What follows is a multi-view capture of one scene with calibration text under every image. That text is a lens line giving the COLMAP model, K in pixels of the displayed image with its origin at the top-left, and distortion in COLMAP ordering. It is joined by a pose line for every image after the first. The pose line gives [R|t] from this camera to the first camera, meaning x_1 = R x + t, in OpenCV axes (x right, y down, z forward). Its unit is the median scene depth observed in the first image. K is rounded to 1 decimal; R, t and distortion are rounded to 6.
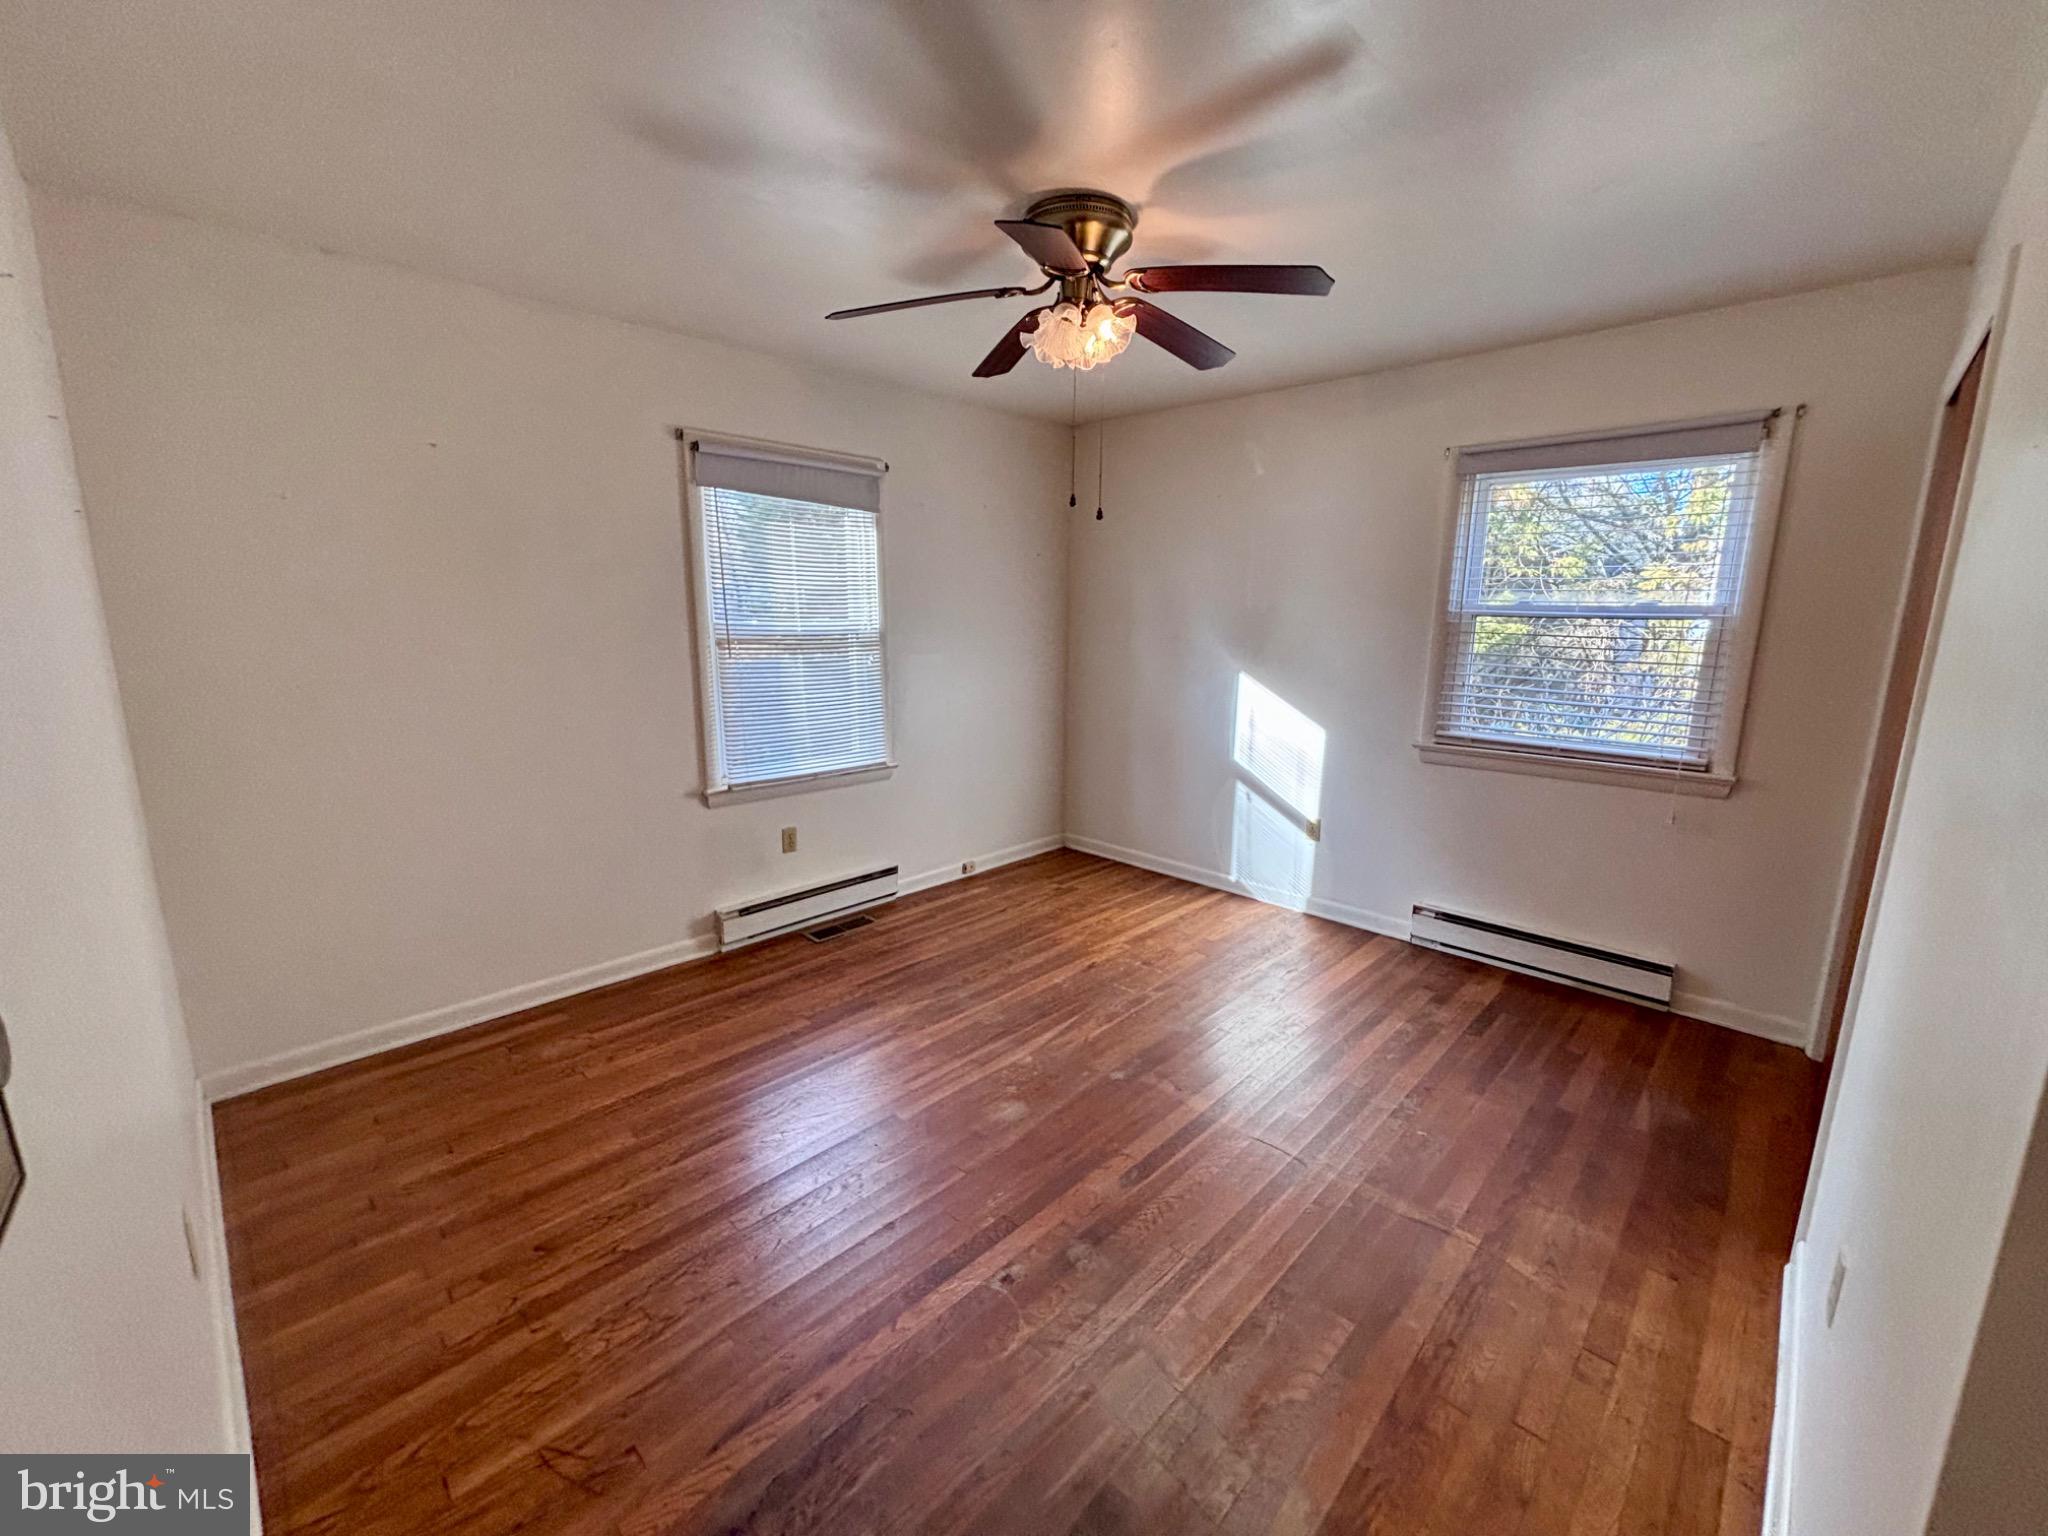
lens RADIAL K [[819.3, 0, 1024.0], [0, 819.3, 768.0], [0, 0, 1]] dist [0.000280, -0.000059]
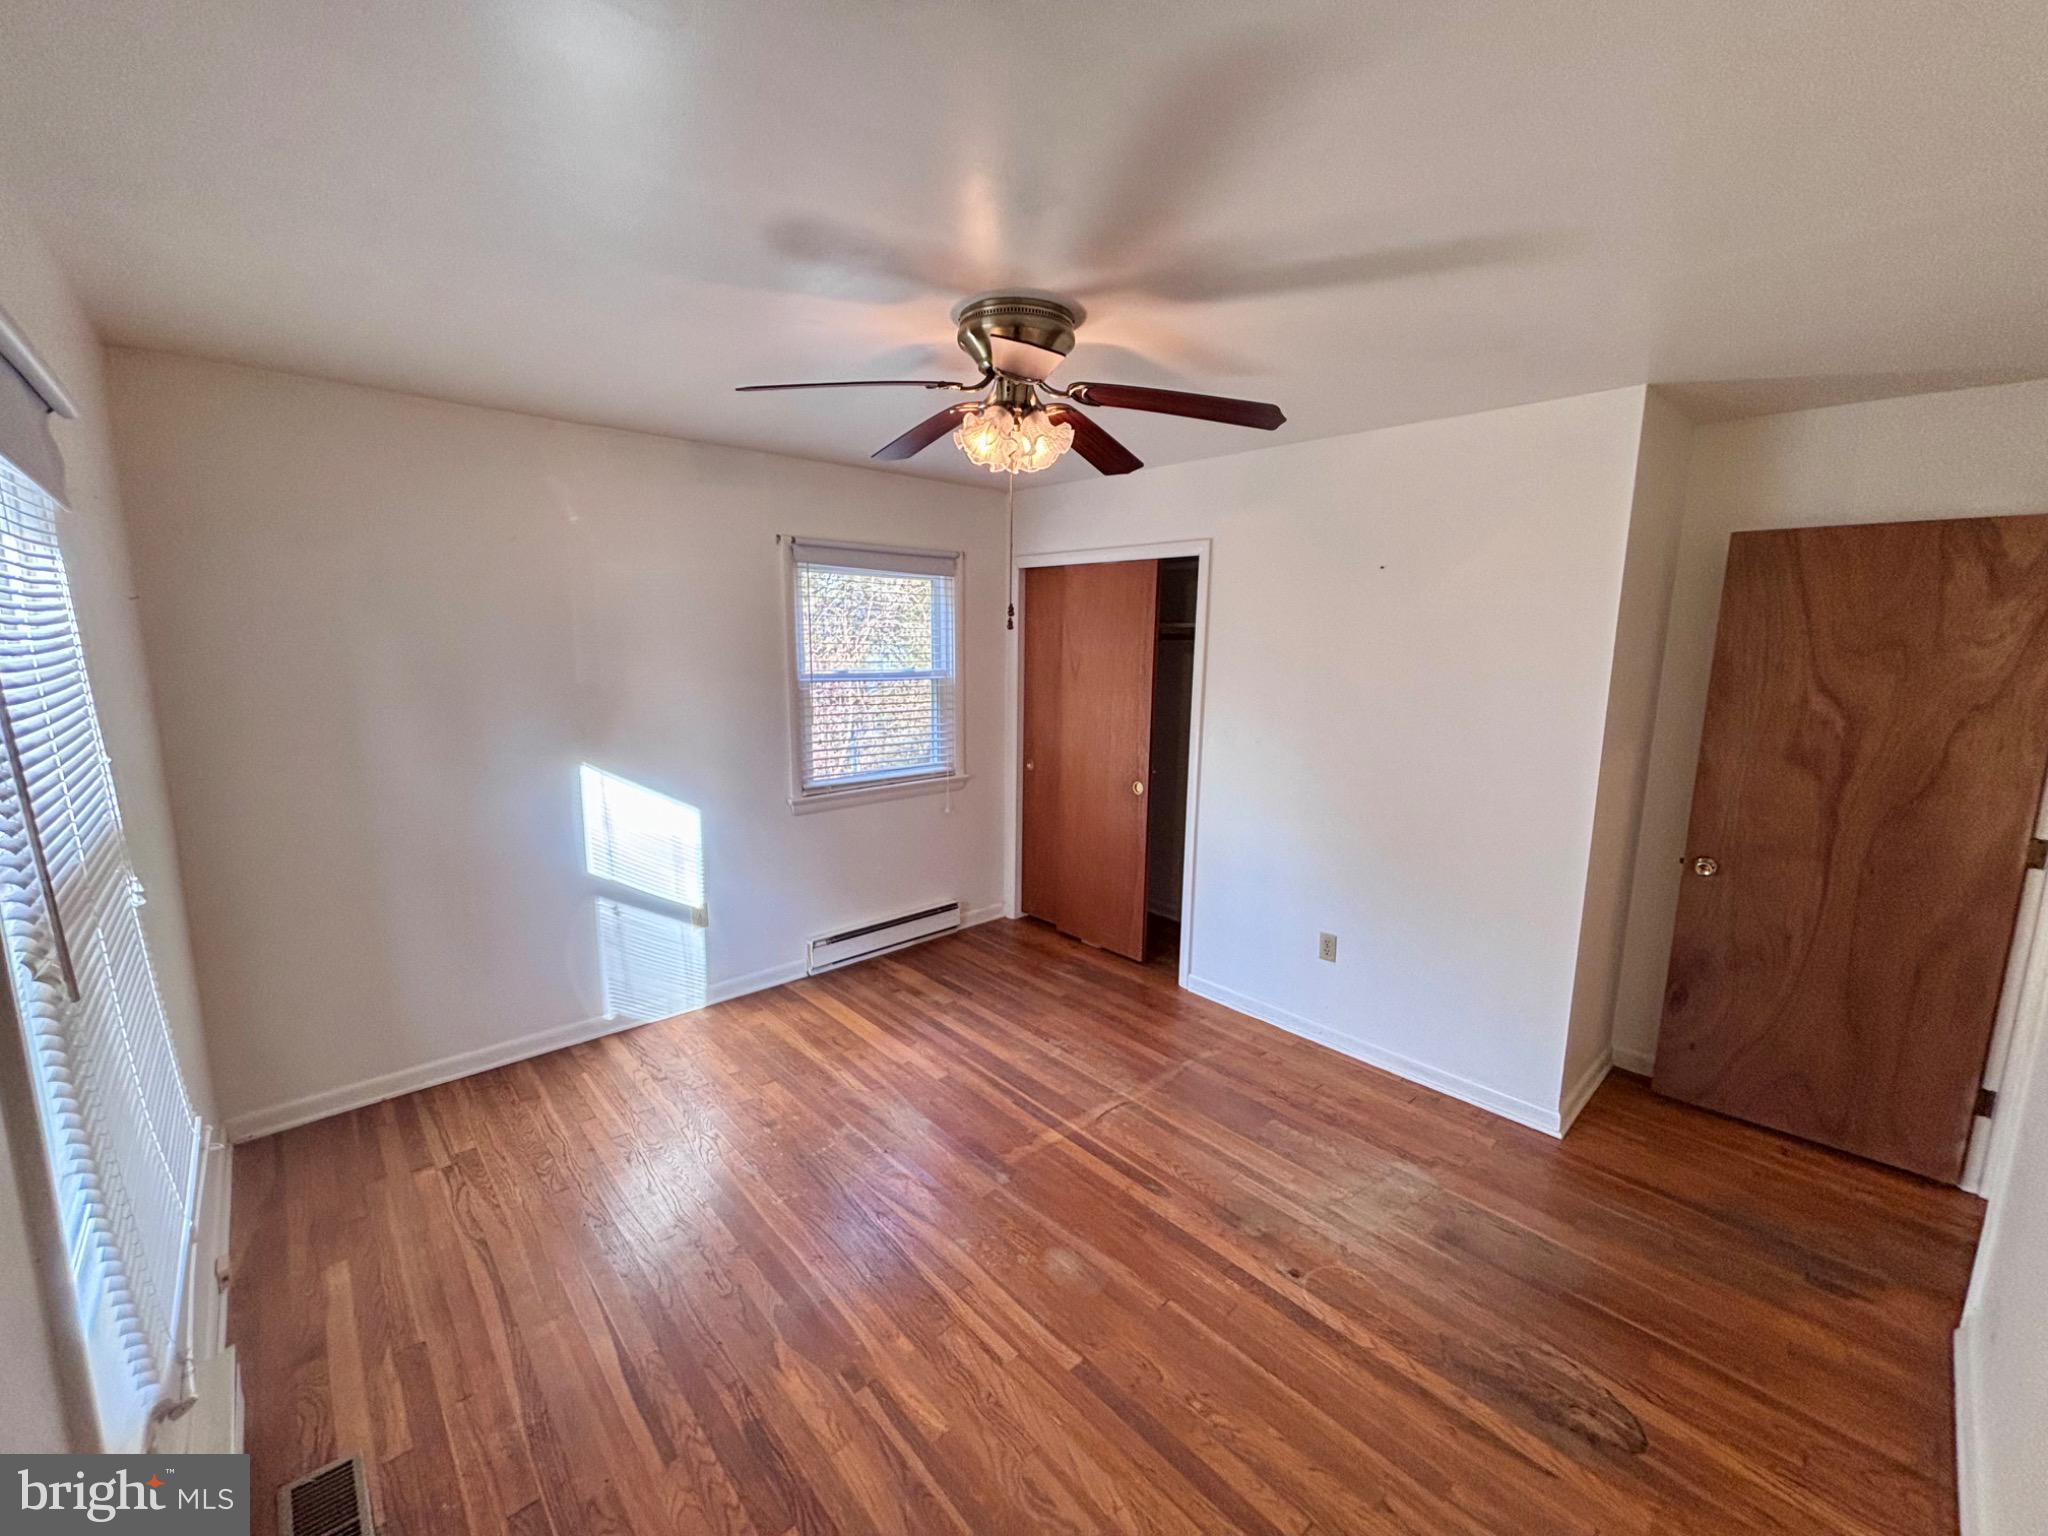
lens RADIAL K [[822.5, 0, 1024.0], [0, 822.5, 768.0], [0, 0, 1]] dist [0.019854, 0.000166]
pose [[0.059769, -0.174310, 0.982875, -0.558452], [0.173246, 0.971504, 0.161758, -0.190282], [-0.983063, 0.160611, 0.088264, 0.571416]]
